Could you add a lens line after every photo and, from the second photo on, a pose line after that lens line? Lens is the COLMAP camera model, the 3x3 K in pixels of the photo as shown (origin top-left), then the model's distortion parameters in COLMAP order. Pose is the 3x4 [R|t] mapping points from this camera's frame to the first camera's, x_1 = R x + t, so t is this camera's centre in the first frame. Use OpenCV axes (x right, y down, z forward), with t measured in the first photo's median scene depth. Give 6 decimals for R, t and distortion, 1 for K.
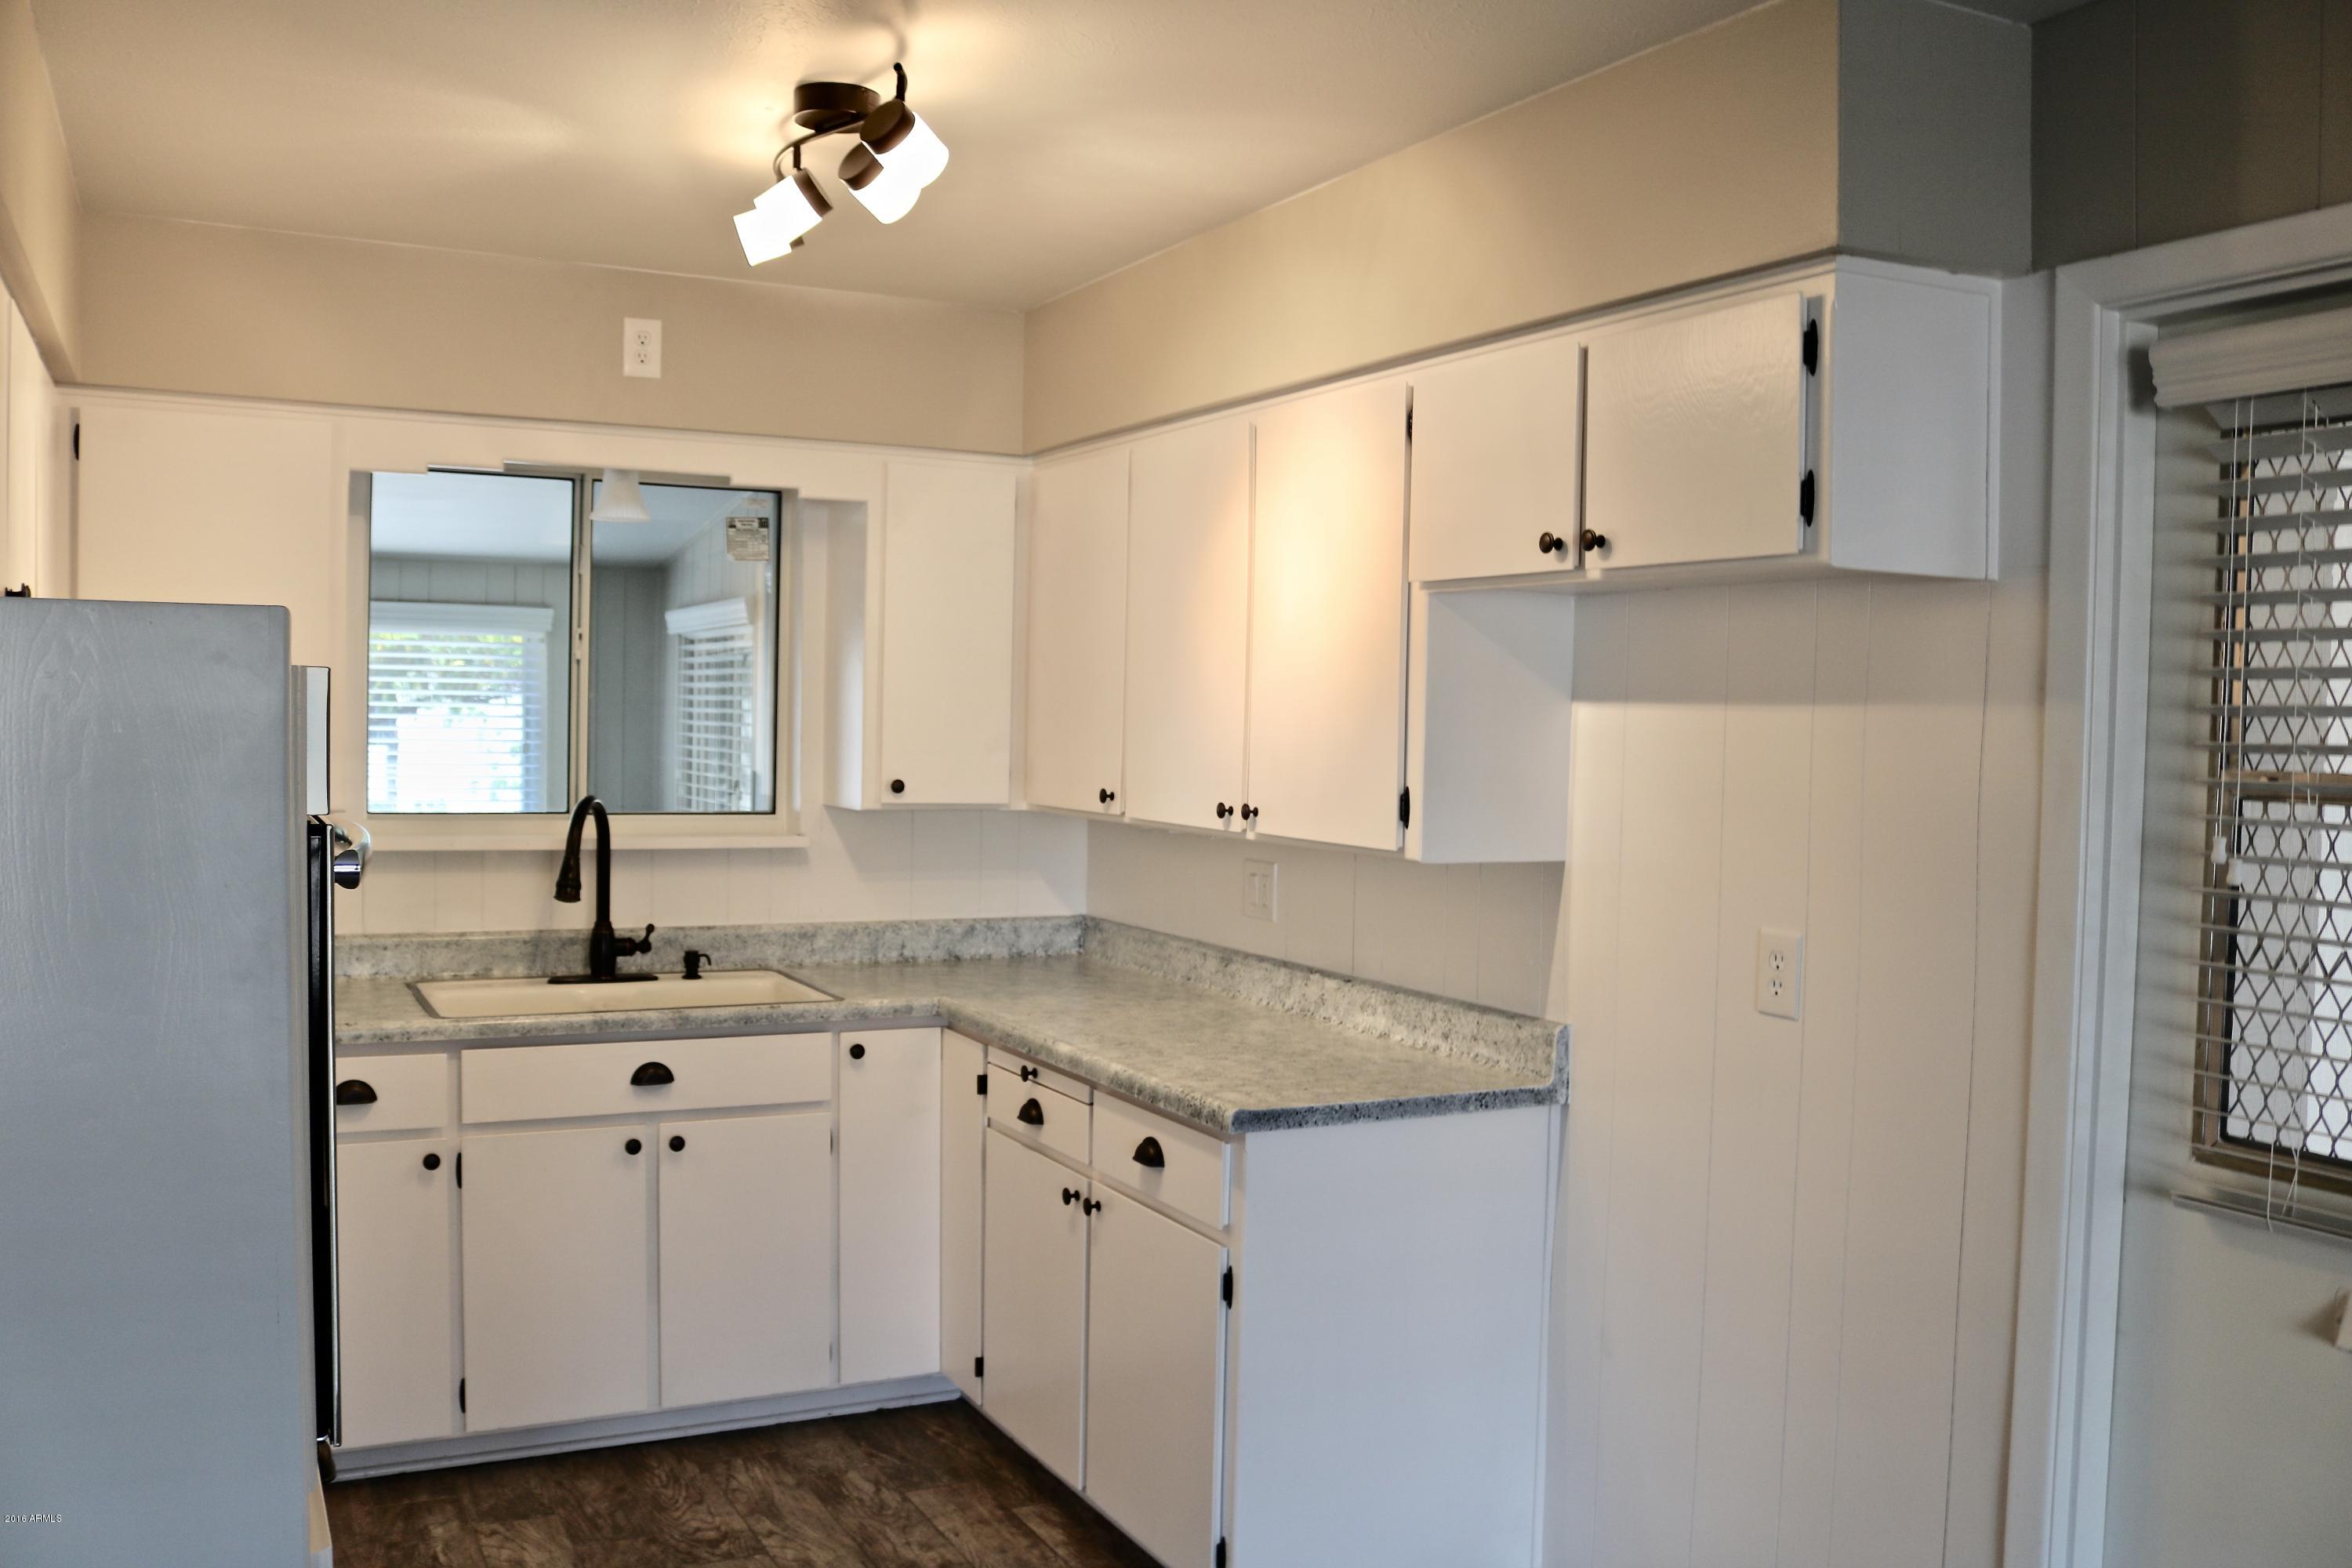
lens RADIAL K [[1938.0, 0, 1160.4], [0, 1938.0, 778.1], [0, 0, 1]] dist [-0.136766, 0.080648]
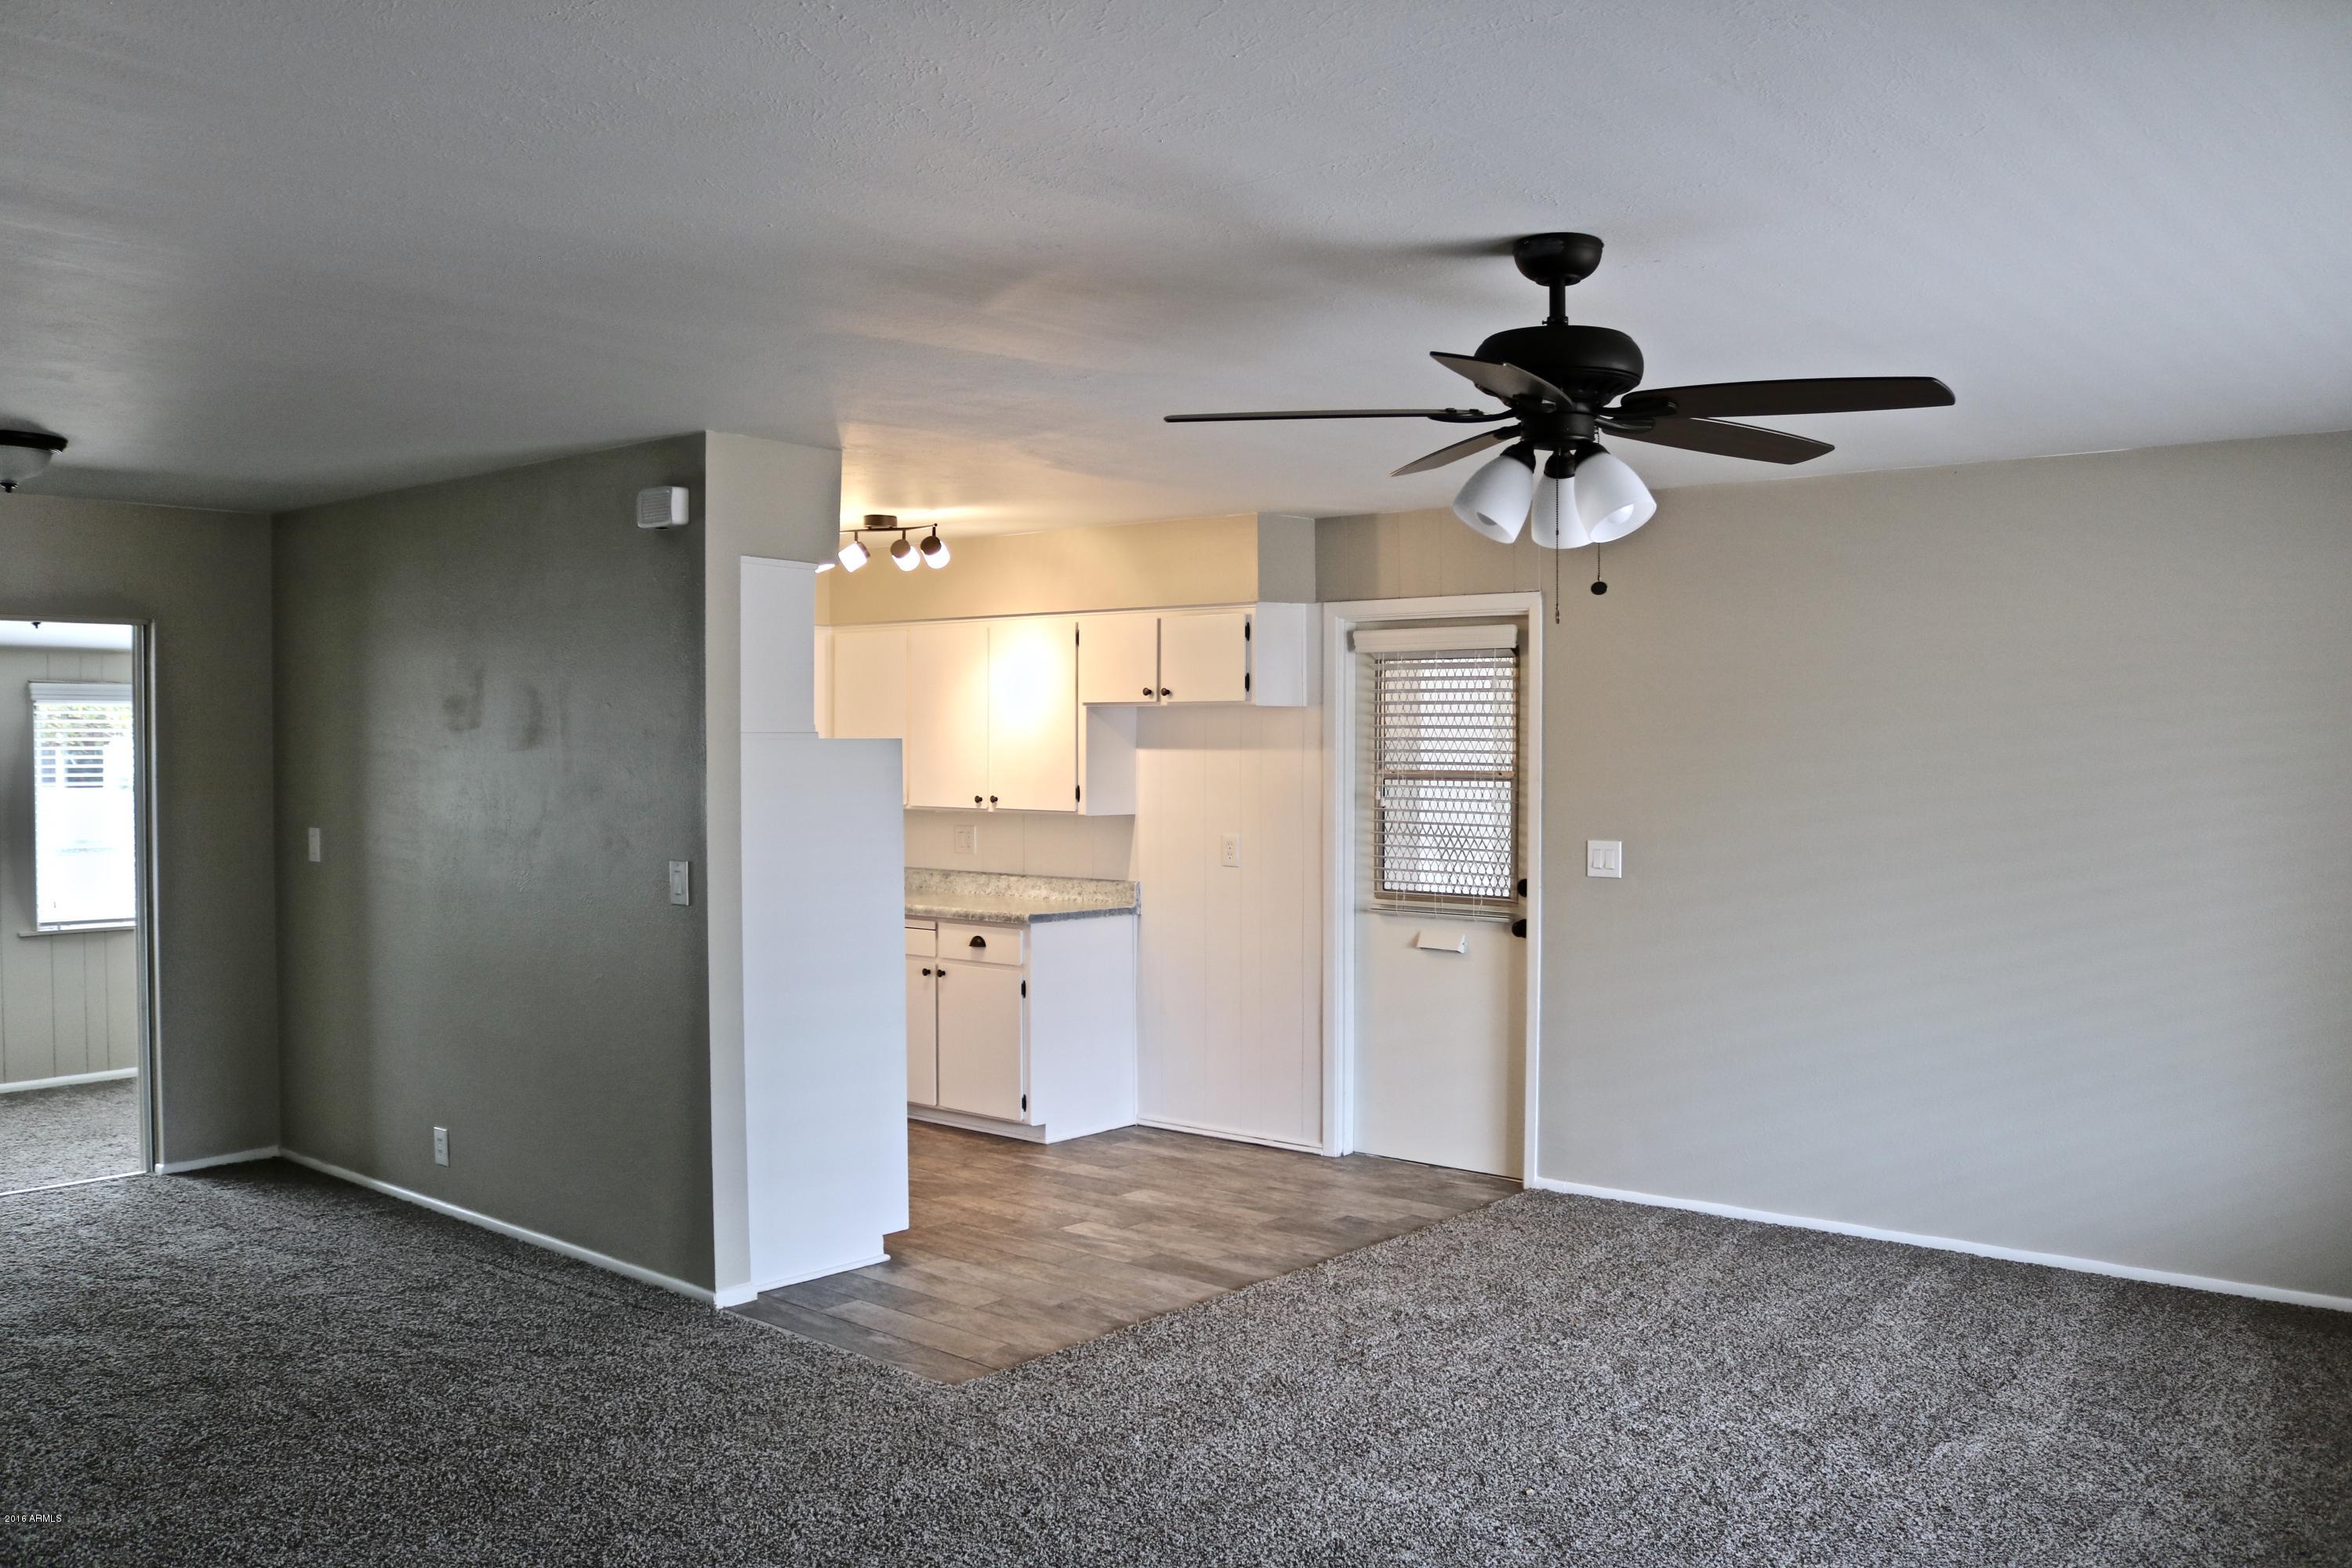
lens RADIAL K [[1938.0, 0, 1184.8], [0, 1938.0, 778.0], [0, 0, 1]] dist [-0.136766, 0.080648]
pose [[0.925414, -0.026358, 0.378041, -0.691140], [0.029740, 0.999553, -0.003110, 0.007156], [-0.377790, 0.014120, 0.925784, -1.356792]]
